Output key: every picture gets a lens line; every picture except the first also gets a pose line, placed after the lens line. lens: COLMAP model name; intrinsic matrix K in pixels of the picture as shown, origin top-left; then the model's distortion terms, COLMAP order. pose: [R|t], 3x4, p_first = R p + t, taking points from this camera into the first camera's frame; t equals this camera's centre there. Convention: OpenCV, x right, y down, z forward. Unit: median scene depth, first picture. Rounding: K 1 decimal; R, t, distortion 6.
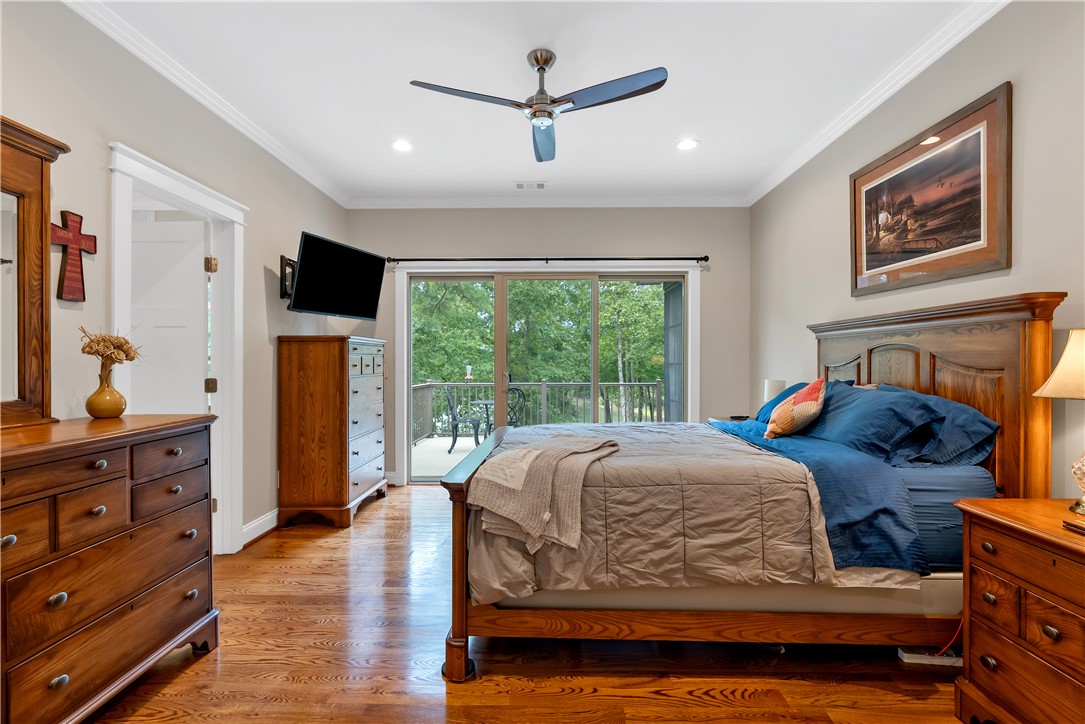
lens RADIAL K [[528.4, 0, 539.8], [0, 528.4, 362.1], [0, 0, 1]] dist [-0.000209, 0.000010]
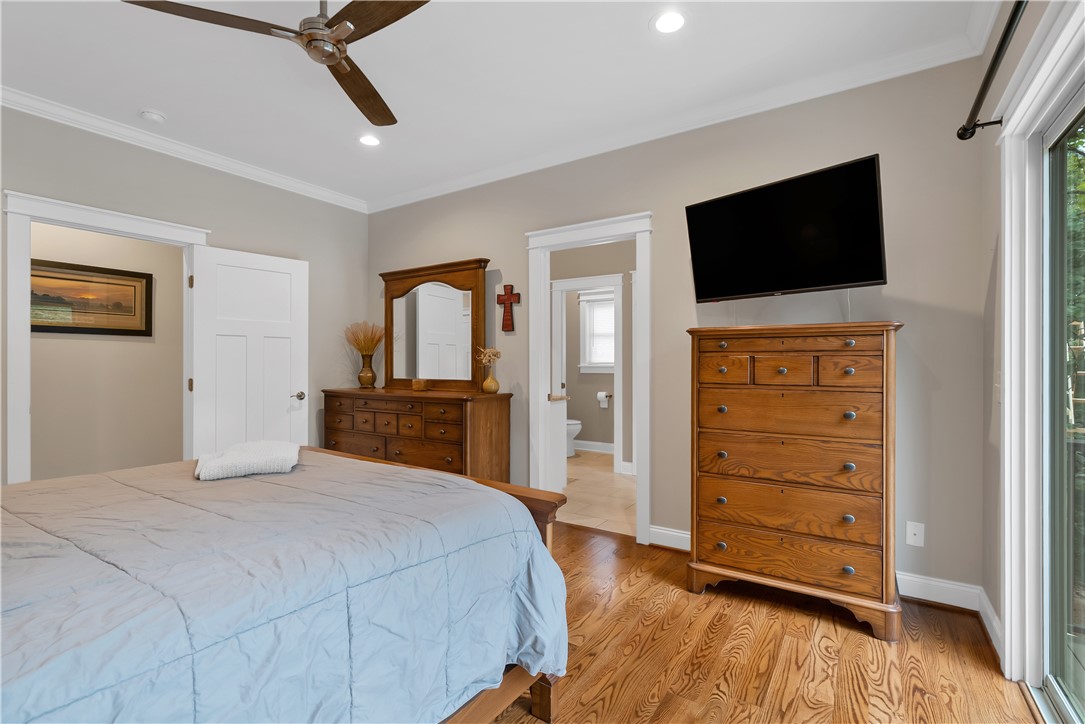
lens RADIAL K [[490.3, 0, 541.9], [0, 490.3, 364.7], [0, 0, 1]] dist [-0.001667, -0.000071]
pose [[-0.535644, 0.000574, -0.844444, 0.358222], [-0.001625, 0.999997, 0.001711, 0.000118], [0.844442, 0.002288, -0.535641, 1.355211]]
